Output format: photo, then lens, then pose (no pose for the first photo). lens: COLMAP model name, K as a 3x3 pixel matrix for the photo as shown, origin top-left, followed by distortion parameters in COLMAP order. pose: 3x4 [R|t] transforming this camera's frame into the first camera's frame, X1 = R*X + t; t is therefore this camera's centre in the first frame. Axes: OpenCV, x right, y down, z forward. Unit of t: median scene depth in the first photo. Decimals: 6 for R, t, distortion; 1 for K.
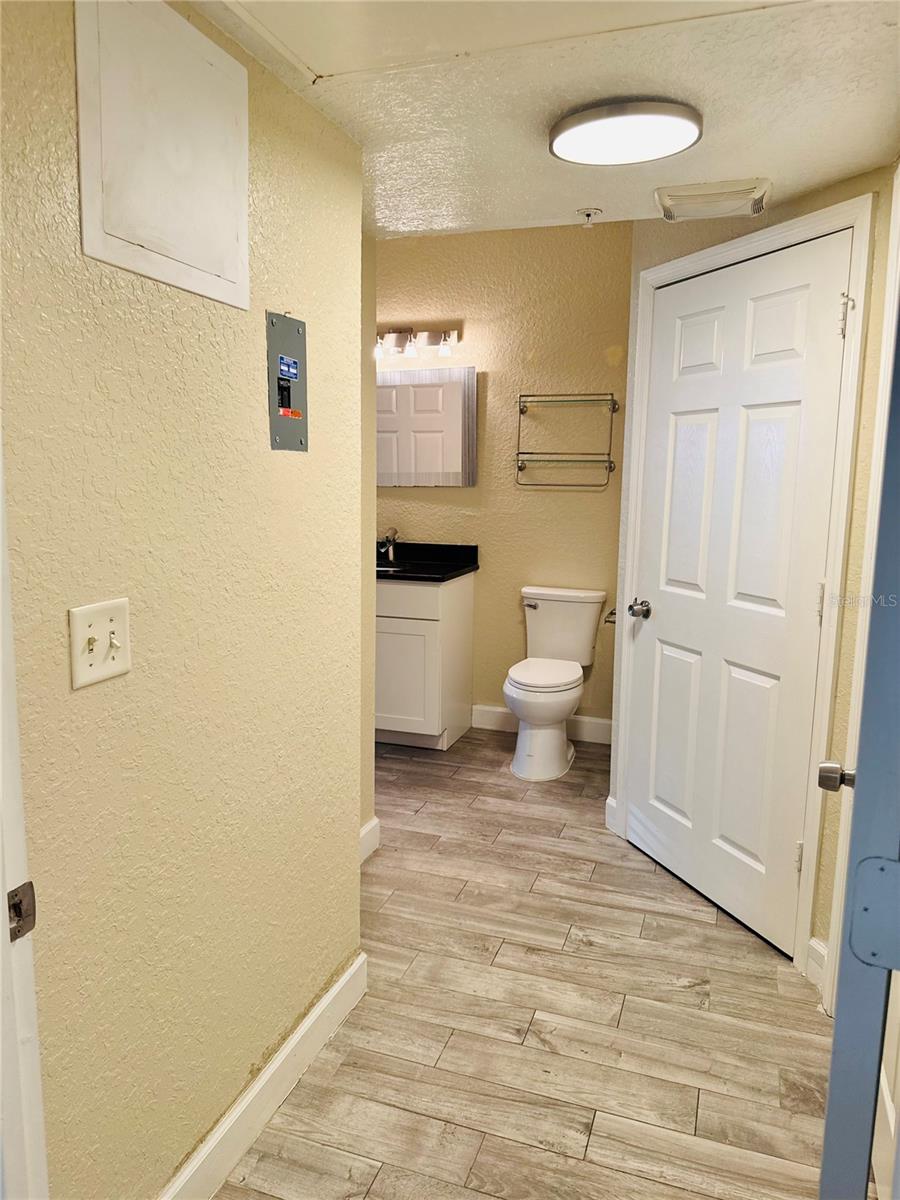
lens RADIAL K [[844.7, 0, 437.7], [0, 844.7, 606.3], [0, 0, 1]] dist [0.061526, -0.081790]
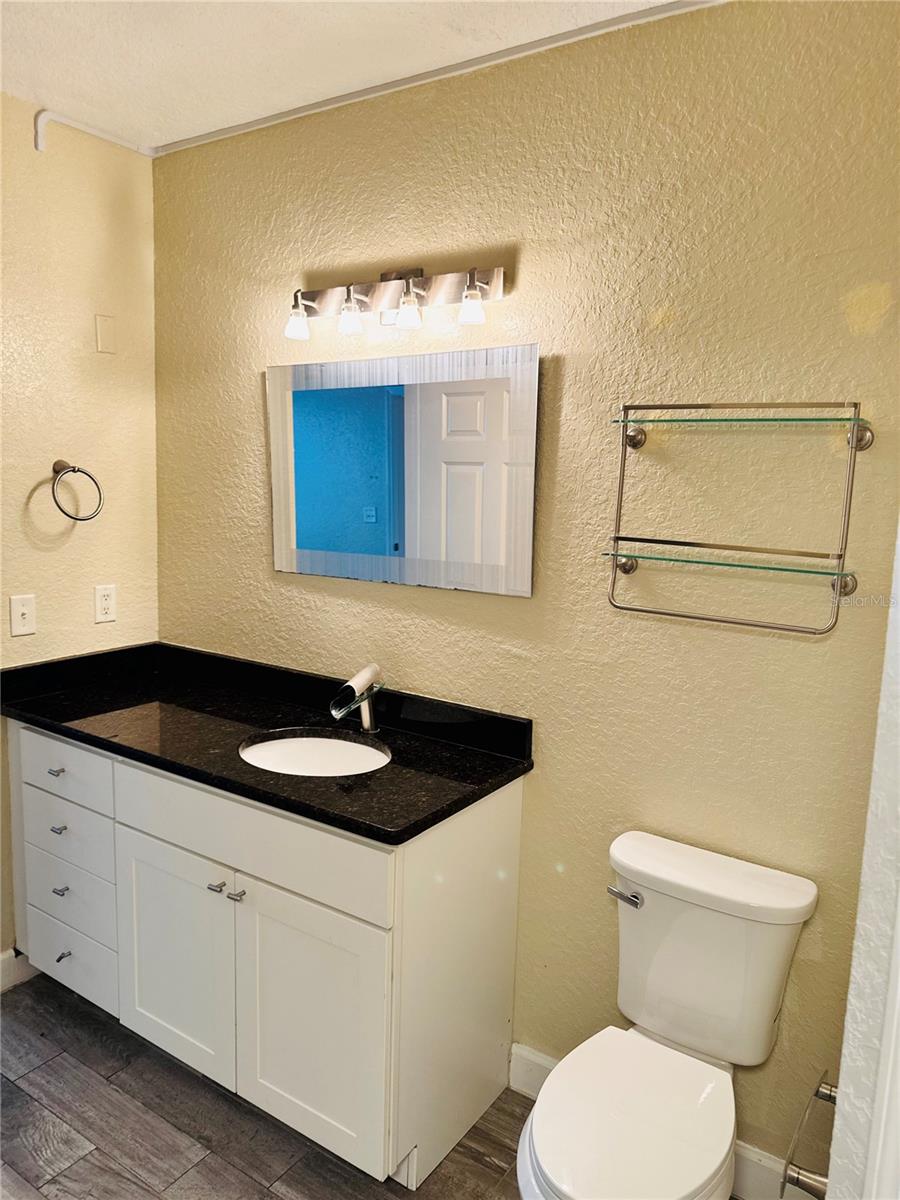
lens RADIAL K [[844.7, 0, 458.6], [0, 844.7, 592.9], [0, 0, 1]] dist [0.061526, -0.081790]
pose [[0.974459, 0.056664, -0.217299, 0.115561], [-0.063044, 0.997756, -0.022536, -0.141393], [0.215534, 0.035660, 0.975845, 0.574157]]
